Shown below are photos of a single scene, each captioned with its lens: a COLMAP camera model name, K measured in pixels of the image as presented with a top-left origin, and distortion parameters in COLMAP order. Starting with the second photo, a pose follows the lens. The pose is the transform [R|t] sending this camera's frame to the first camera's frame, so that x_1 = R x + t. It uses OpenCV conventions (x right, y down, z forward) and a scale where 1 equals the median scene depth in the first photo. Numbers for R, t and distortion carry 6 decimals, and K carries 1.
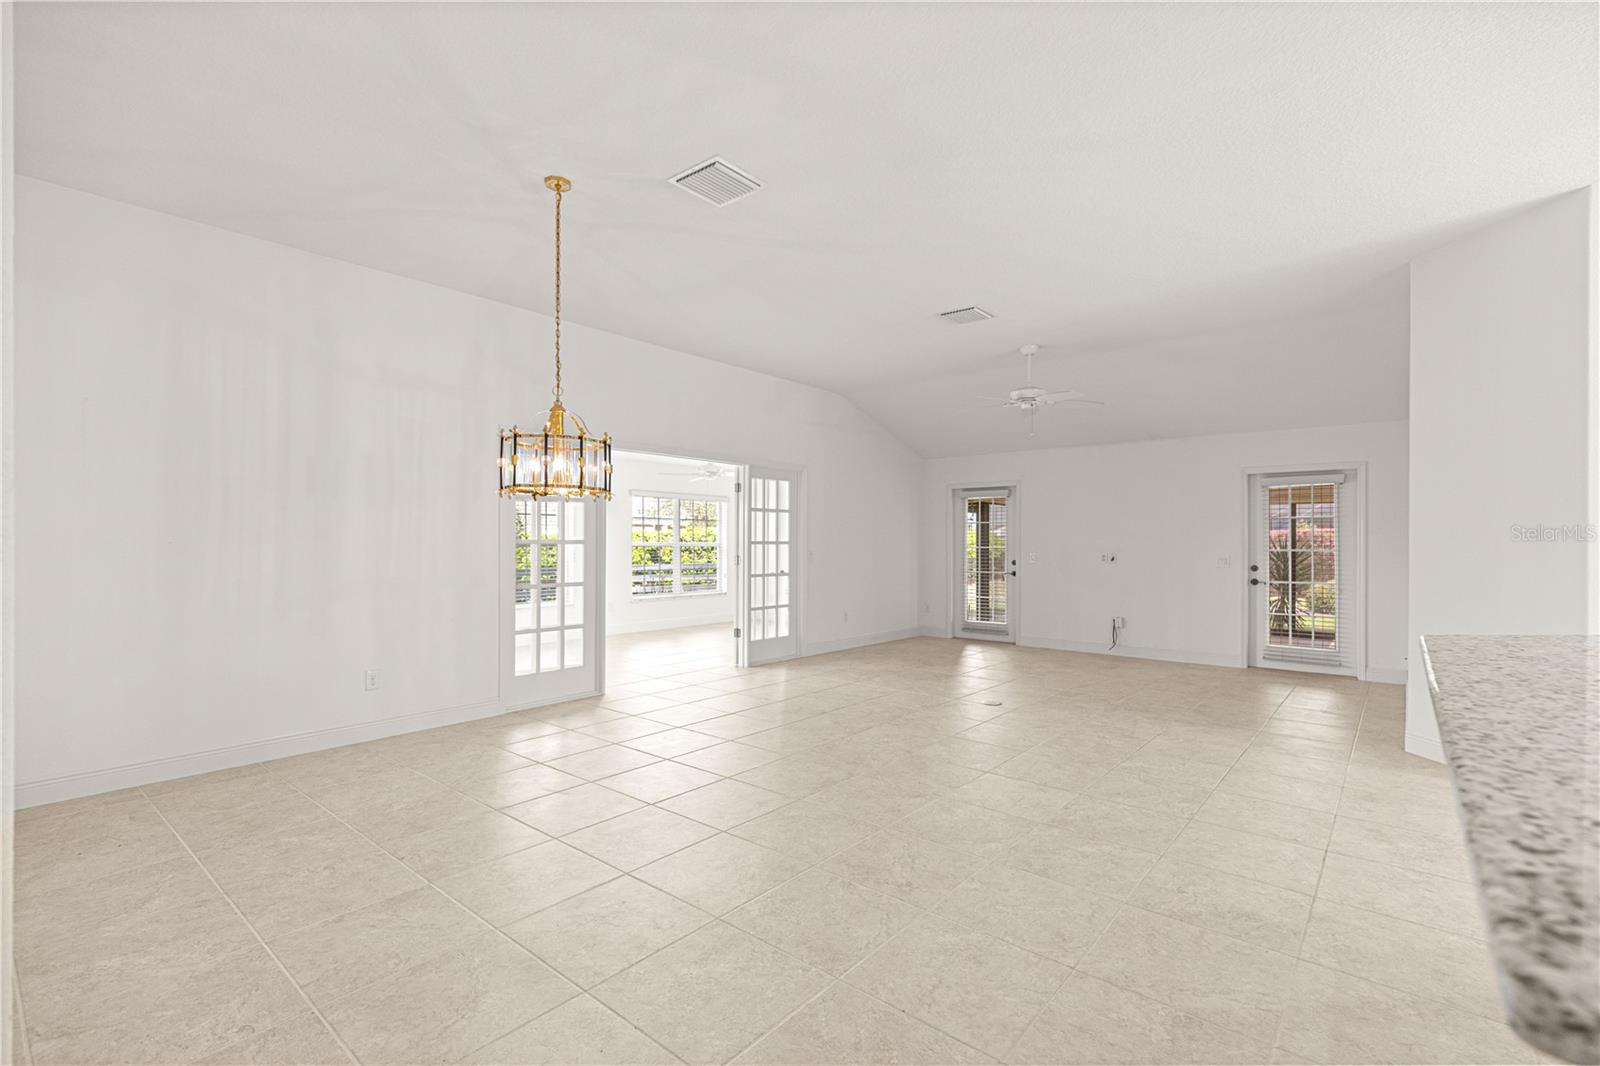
lens RADIAL K [[725.6, 0, 803.7], [0, 725.6, 538.7], [0, 0, 1]] dist [0.010092, -0.000294]
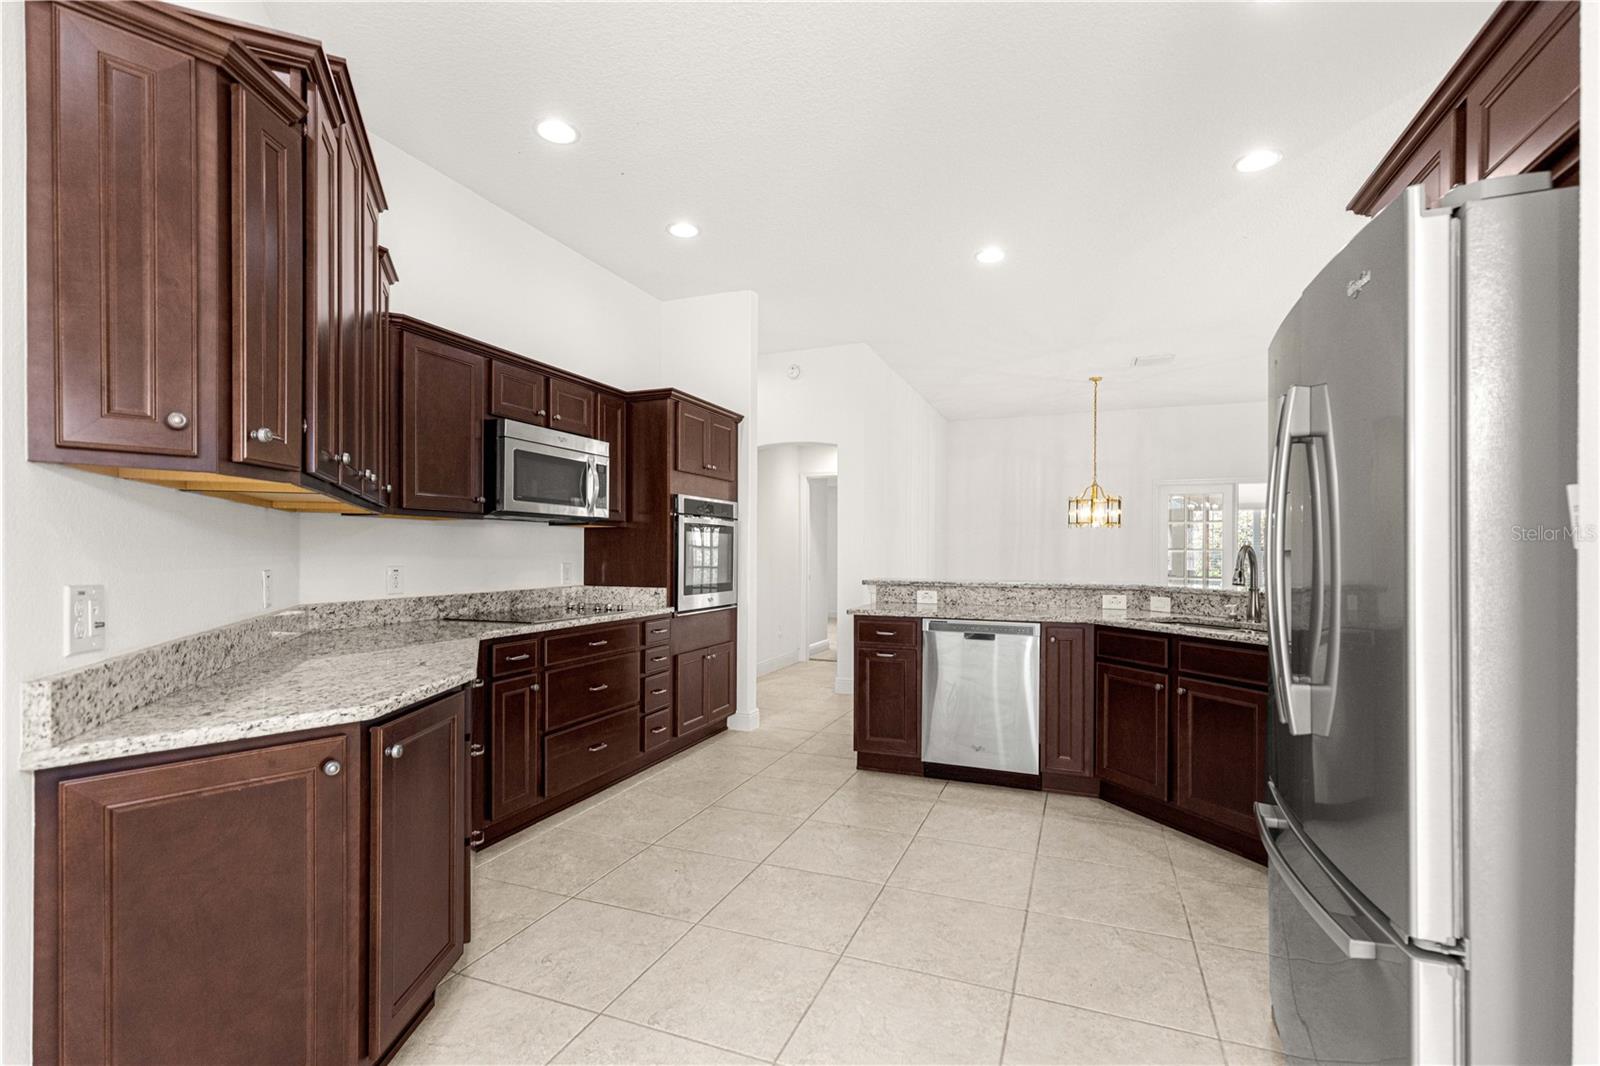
lens RADIAL K [[727.4, 0, 800.2], [0, 727.4, 552.8], [0, 0, 1]] dist [0.010242, 0.000085]
pose [[0.307301, 0.007447, -0.951583, 1.200045], [-0.002277, 0.999972, 0.007091, 0.009783], [0.951610, -0.000012, 0.307309, -0.425588]]
